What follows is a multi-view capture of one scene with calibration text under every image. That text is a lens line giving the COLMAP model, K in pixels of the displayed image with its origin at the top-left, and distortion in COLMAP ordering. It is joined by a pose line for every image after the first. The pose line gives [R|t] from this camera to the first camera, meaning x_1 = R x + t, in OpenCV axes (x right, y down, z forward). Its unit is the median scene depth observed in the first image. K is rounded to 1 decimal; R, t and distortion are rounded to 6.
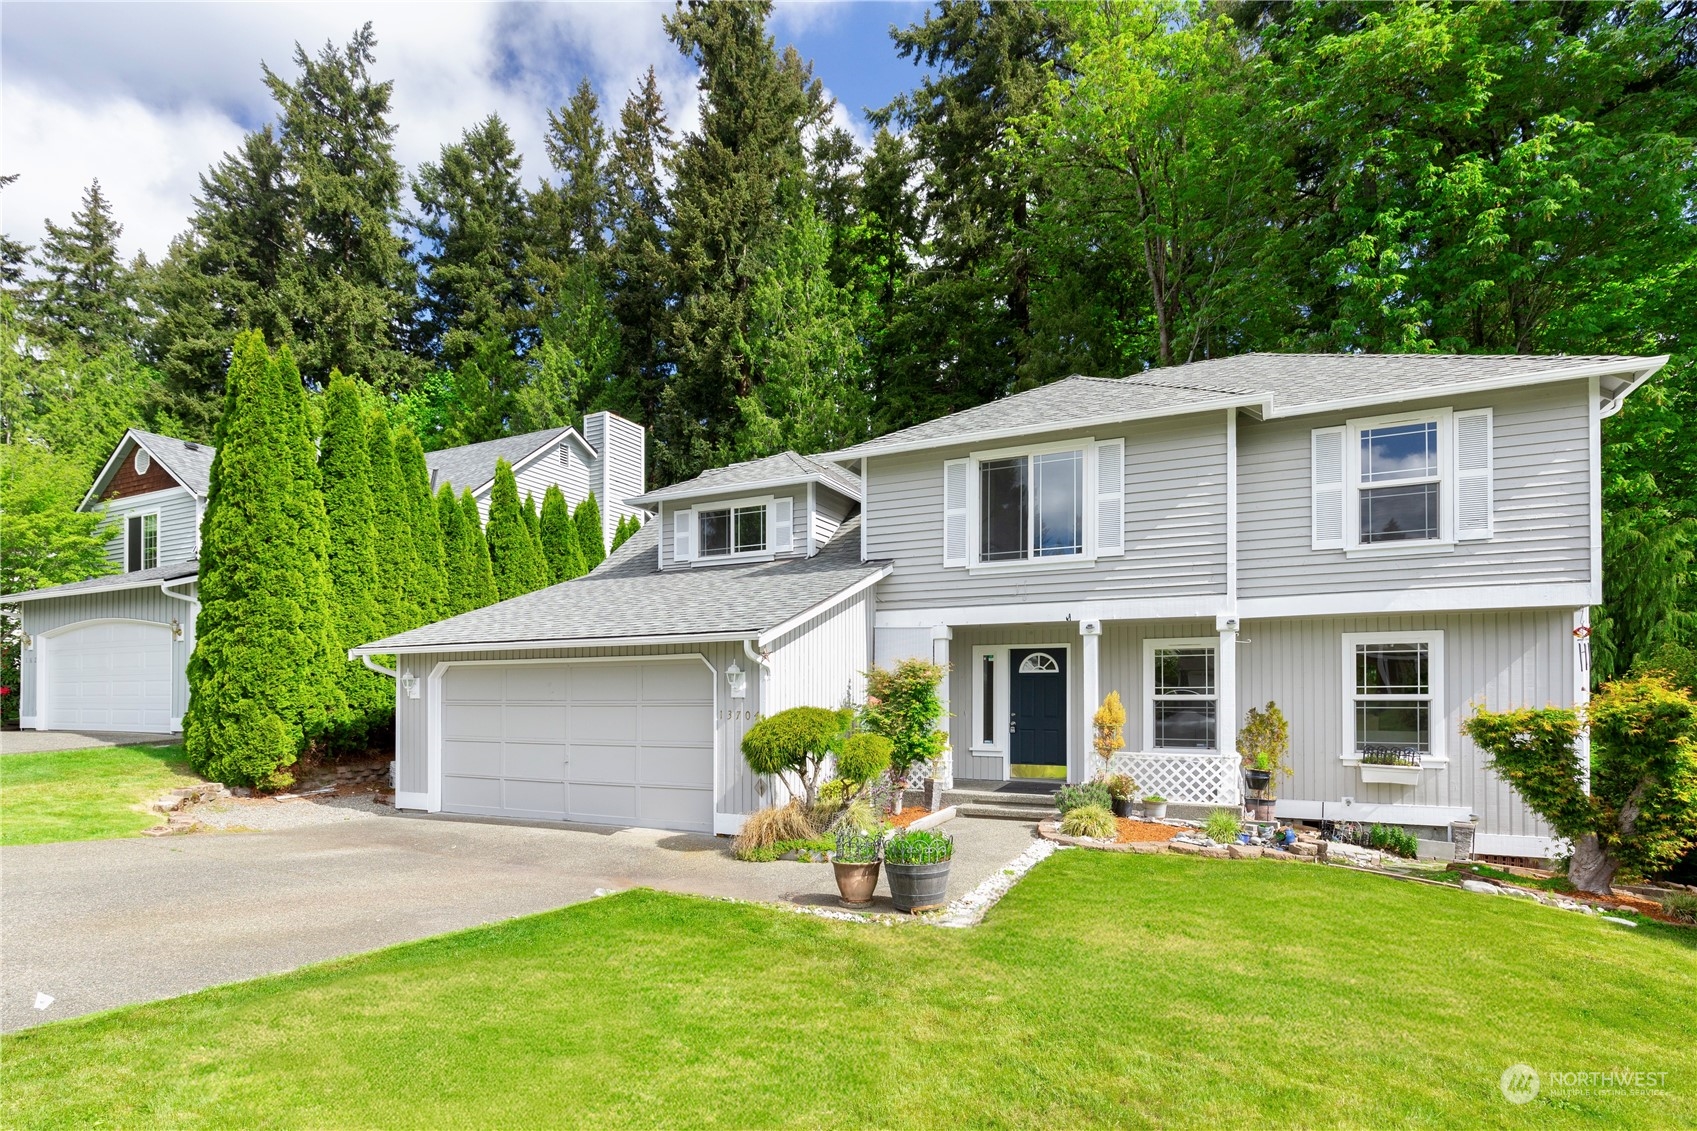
lens RADIAL K [[781.9, 0, 848.5], [0, 781.9, 695.3], [0, 0, 1]] dist [-0.000659, -0.000290]
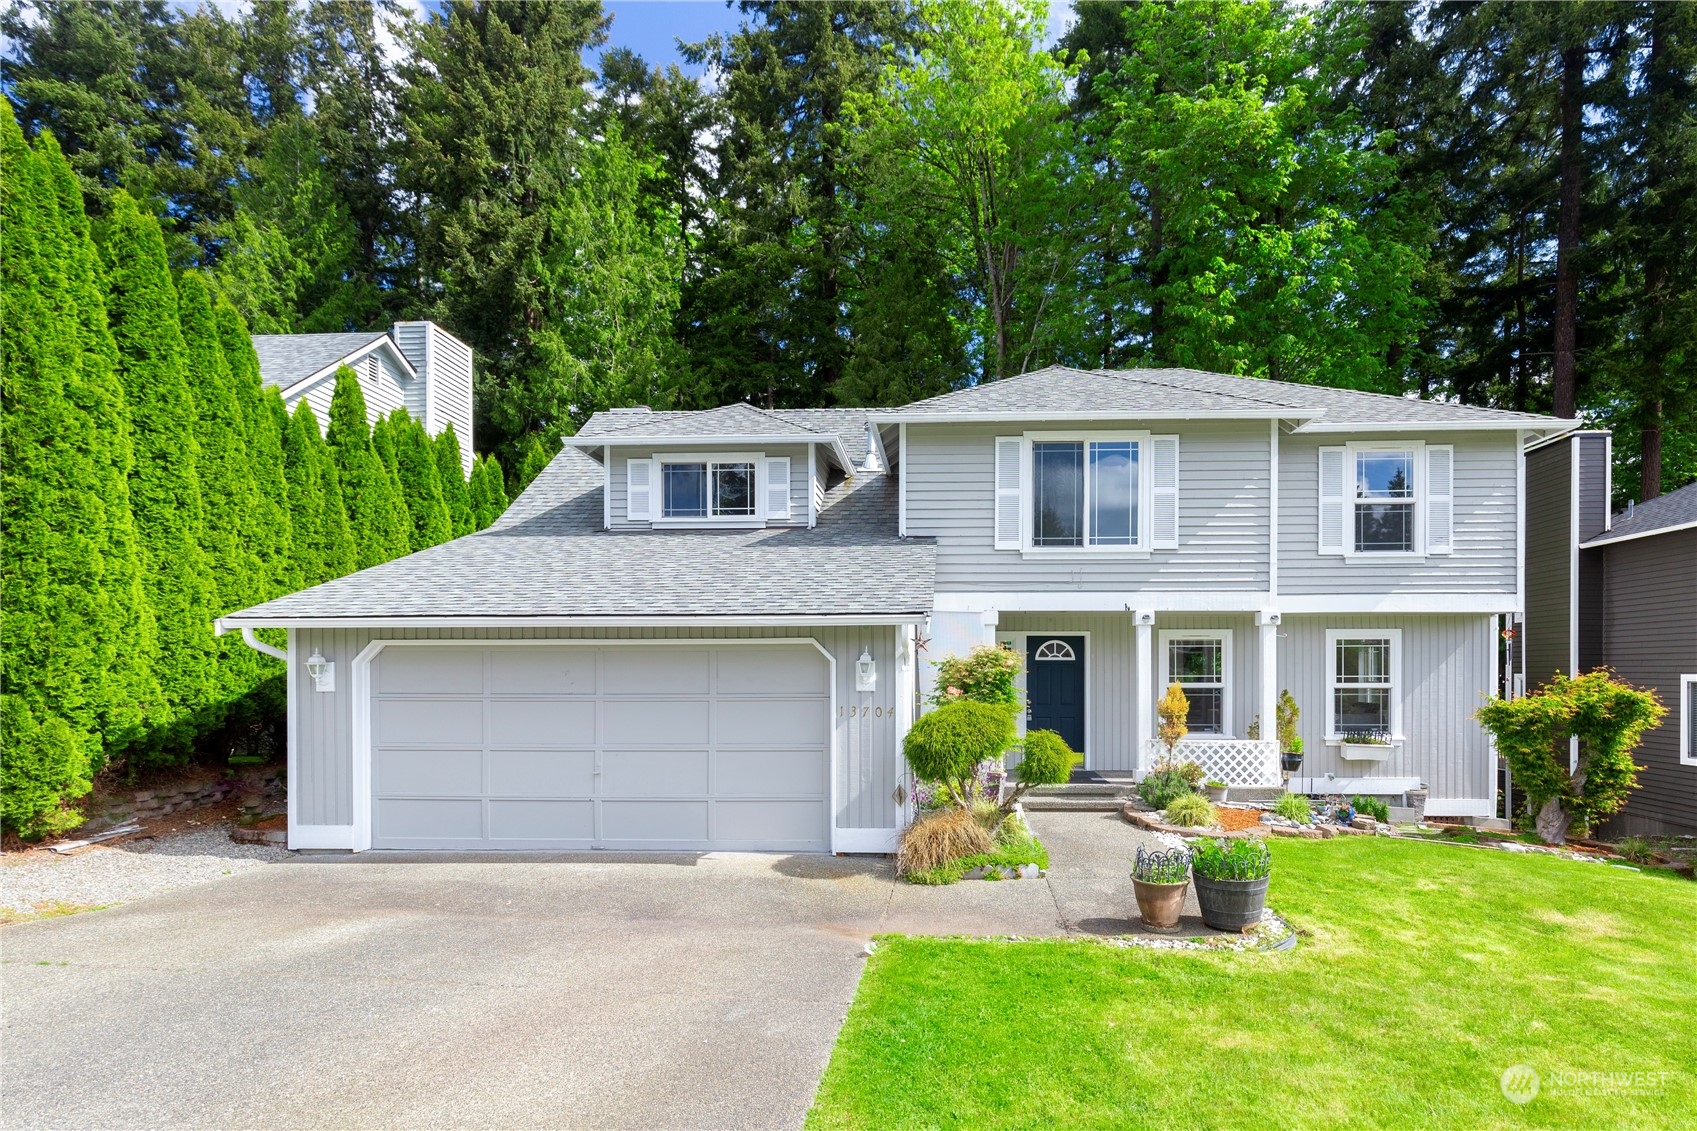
lens RADIAL K [[780.9, 0, 848.5], [0, 780.9, 678.7], [0, 0, 1]] dist [0.001586, 0.000246]
pose [[0.928862, -0.002247, 0.370419, -0.375310], [-0.002124, 0.999933, 0.011392, -0.016087], [-0.370420, -0.011368, 0.928795, 0.174058]]
